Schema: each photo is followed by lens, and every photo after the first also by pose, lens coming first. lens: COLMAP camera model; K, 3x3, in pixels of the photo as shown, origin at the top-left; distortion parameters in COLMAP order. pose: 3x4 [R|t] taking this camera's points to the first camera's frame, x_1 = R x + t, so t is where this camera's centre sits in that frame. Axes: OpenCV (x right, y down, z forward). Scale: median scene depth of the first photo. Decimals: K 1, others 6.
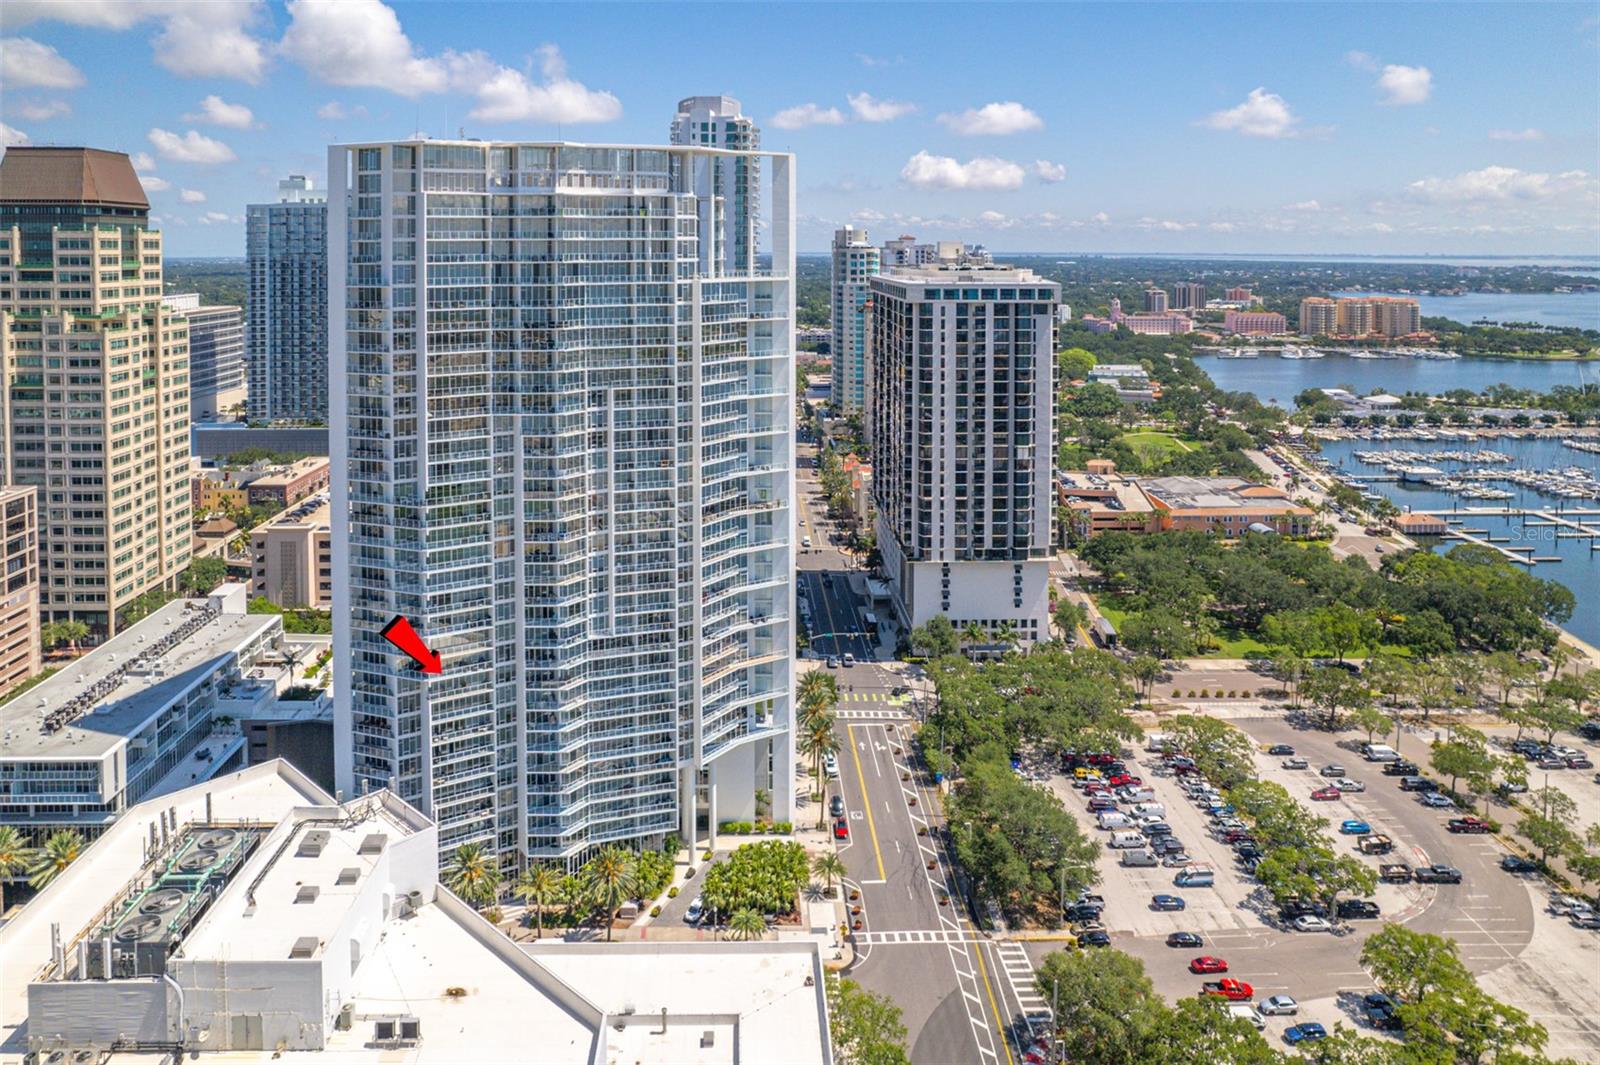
lens RADIAL K [[1056.9, 0, 797.6], [0, 1056.9, 611.5], [0, 0, 1]] dist [-0.042974, 0.041903]
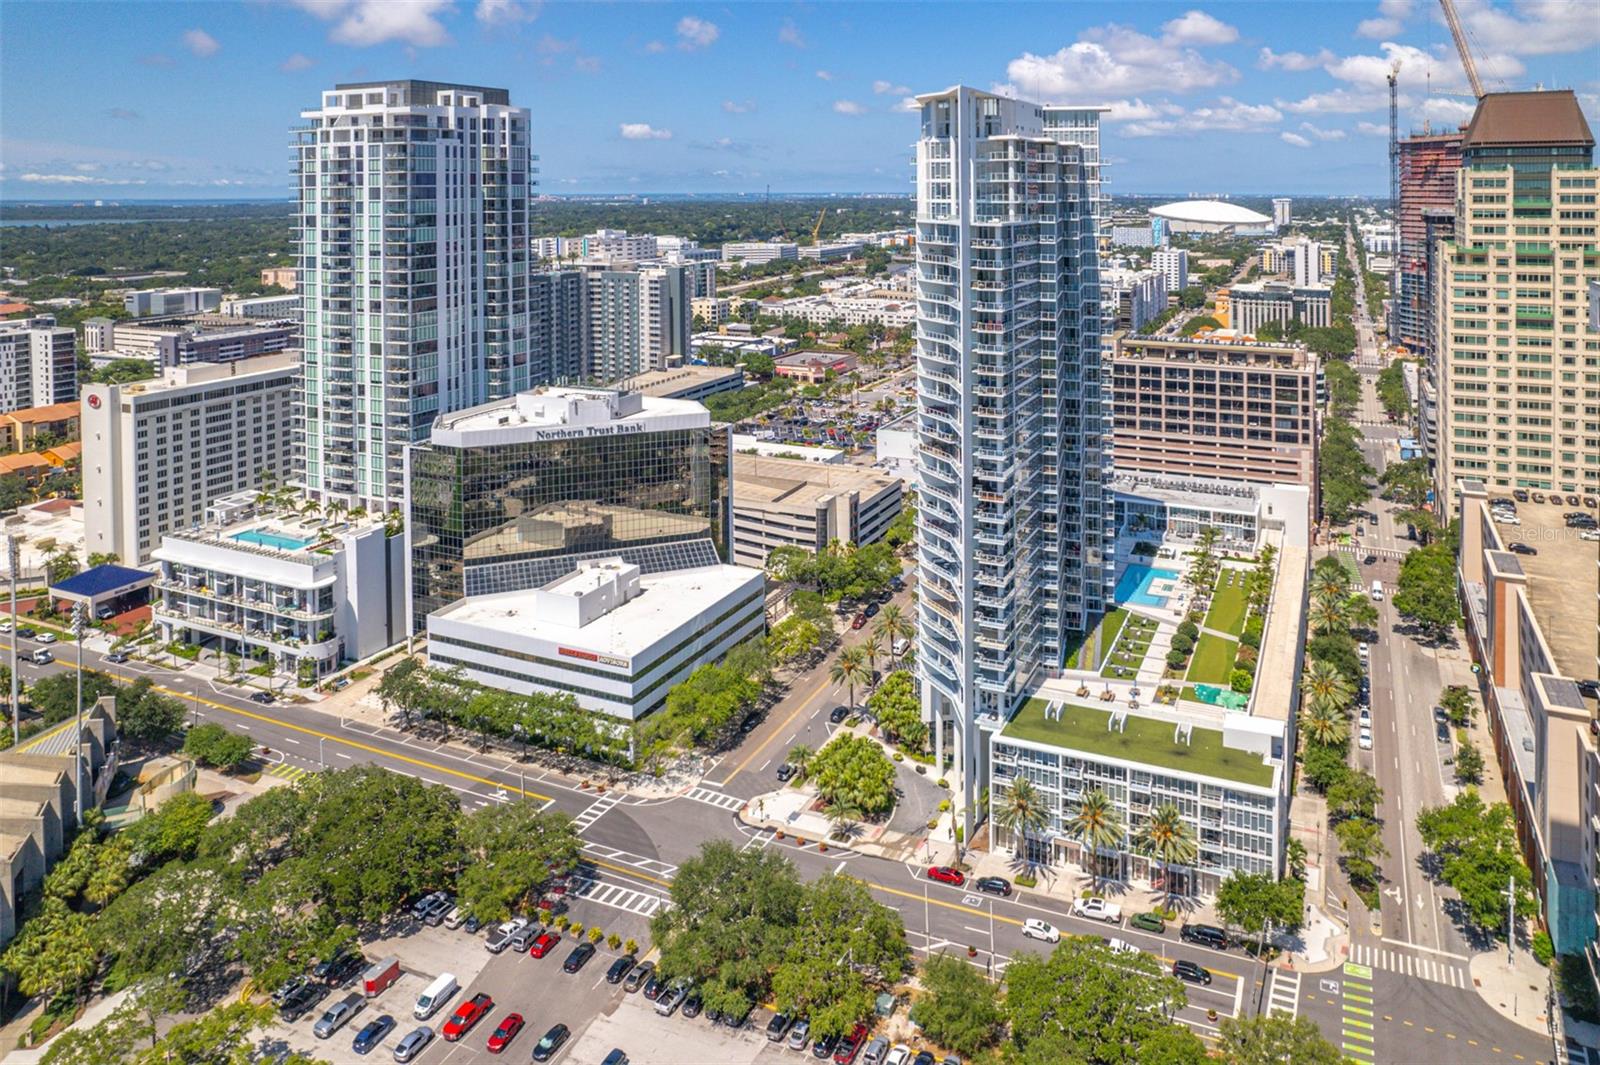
lens RADIAL K [[1049.8, 0, 808.3], [0, 1049.8, 509.8], [0, 0, 1]] dist [-0.050001, 0.026505]
pose [[-0.448550, 0.268707, -0.852408, 0.607278], [-0.287274, 0.859781, 0.422198, -0.305544], [0.846331, 0.434251, -0.308462, 0.871336]]
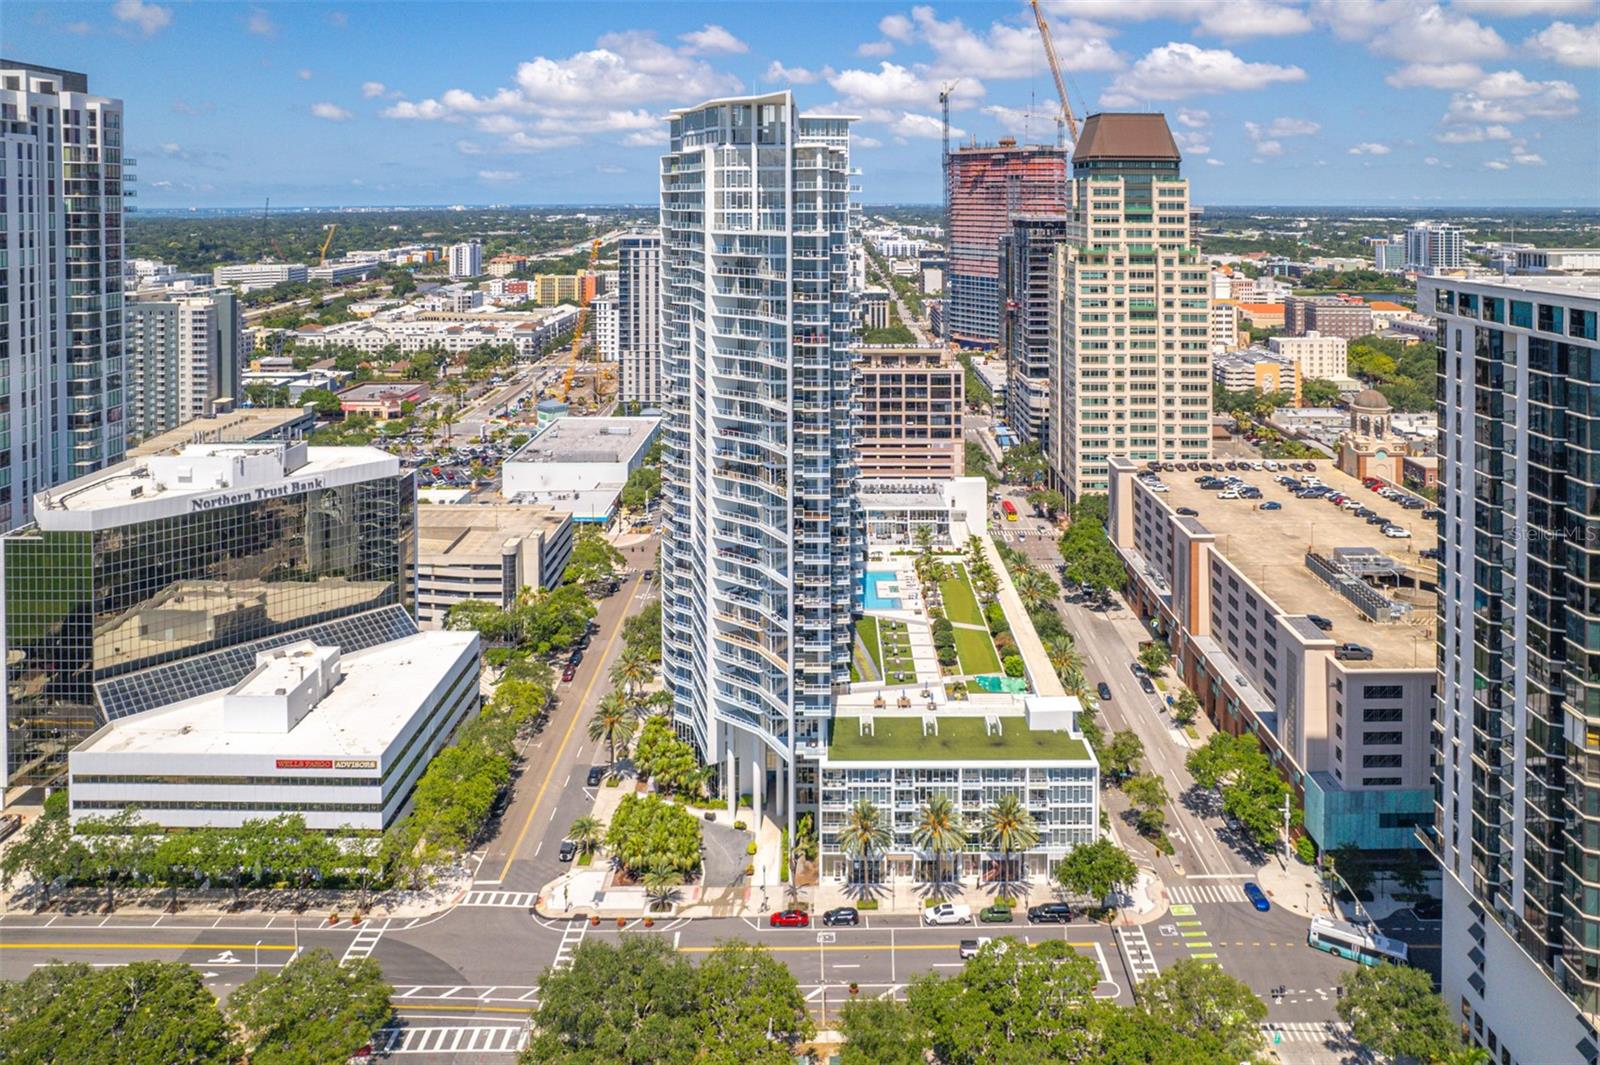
lens RADIAL K [[1107.5, 0, 788.1], [0, 1107.5, 512.5], [0, 0, 1]] dist [-0.055063, 0.041588]
pose [[-0.053050, 0.278297, -0.959029, 0.633883], [-0.325266, 0.903191, 0.280086, -0.254974], [0.944134, 0.326798, 0.042606, 0.726253]]
